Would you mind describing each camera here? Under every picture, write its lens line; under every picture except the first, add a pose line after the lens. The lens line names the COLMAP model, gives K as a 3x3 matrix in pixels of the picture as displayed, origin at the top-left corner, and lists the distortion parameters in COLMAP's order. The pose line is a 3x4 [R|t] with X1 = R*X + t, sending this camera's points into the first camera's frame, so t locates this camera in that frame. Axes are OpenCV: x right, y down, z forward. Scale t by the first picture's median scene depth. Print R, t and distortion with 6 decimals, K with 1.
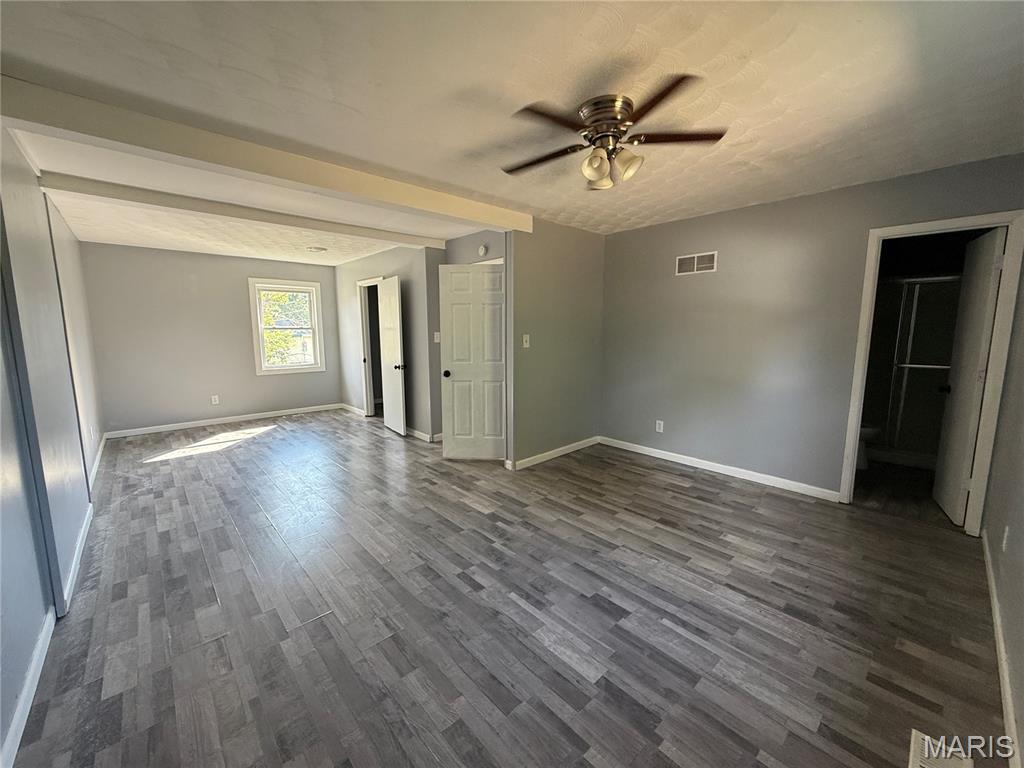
lens RADIAL K [[405.2, 0, 503.5], [0, 405.2, 378.5], [0, 0, 1]] dist [0.010226, -0.000185]
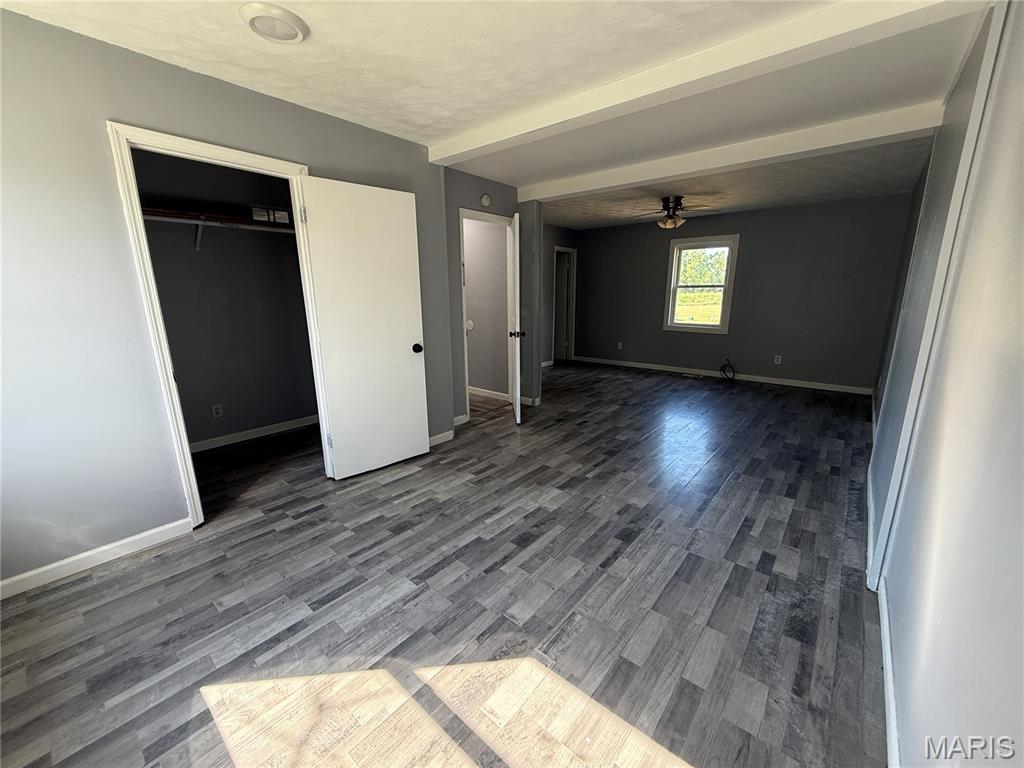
lens RADIAL K [[405.2, 0, 509.5], [0, 405.2, 387.2], [0, 0, 1]] dist [0.010226, -0.000185]
pose [[-0.136332, -0.223941, 0.965020, -1.381152], [0.123880, 0.962615, 0.240884, -0.158510], [-0.982887, 0.152387, -0.103493, 1.467312]]
